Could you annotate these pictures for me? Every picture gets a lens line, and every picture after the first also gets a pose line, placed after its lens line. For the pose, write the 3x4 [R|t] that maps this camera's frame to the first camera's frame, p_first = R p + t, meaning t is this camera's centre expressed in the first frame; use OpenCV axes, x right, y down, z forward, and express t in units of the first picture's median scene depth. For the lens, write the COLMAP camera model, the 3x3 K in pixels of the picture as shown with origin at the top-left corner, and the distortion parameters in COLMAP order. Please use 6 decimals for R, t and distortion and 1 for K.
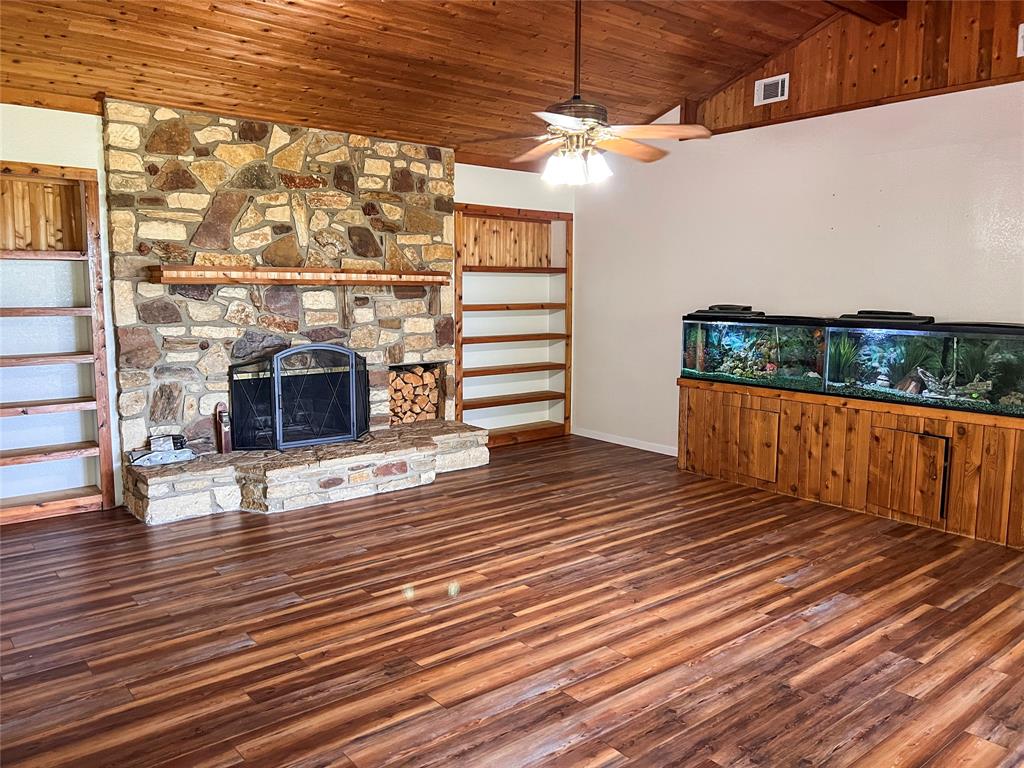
lens RADIAL K [[780.9, 0, 502.6], [0, 780.9, 383.4], [0, 0, 1]] dist [0.057019, -0.051061]
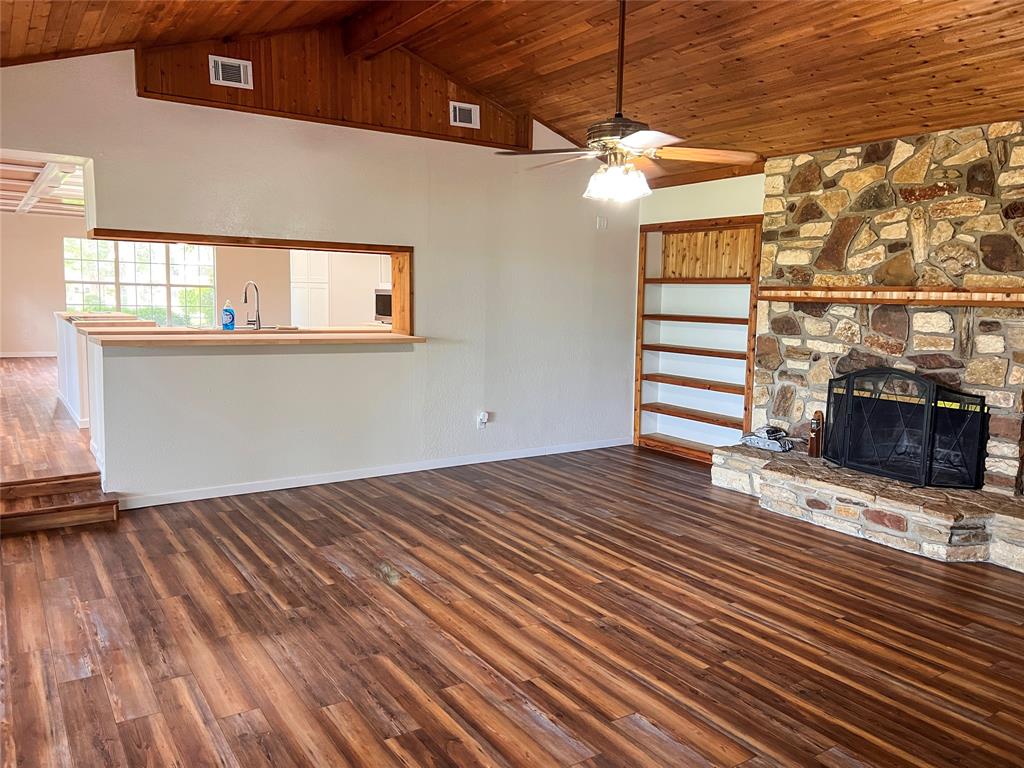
lens RADIAL K [[780.9, 0, 504.0], [0, 780.9, 382.2], [0, 0, 1]] dist [0.057019, -0.051061]
pose [[-0.109015, 0.107466, -0.988214, 0.840704], [-0.146795, 0.981499, 0.122929, -0.093598], [0.983141, 0.158466, -0.091222, 0.731848]]
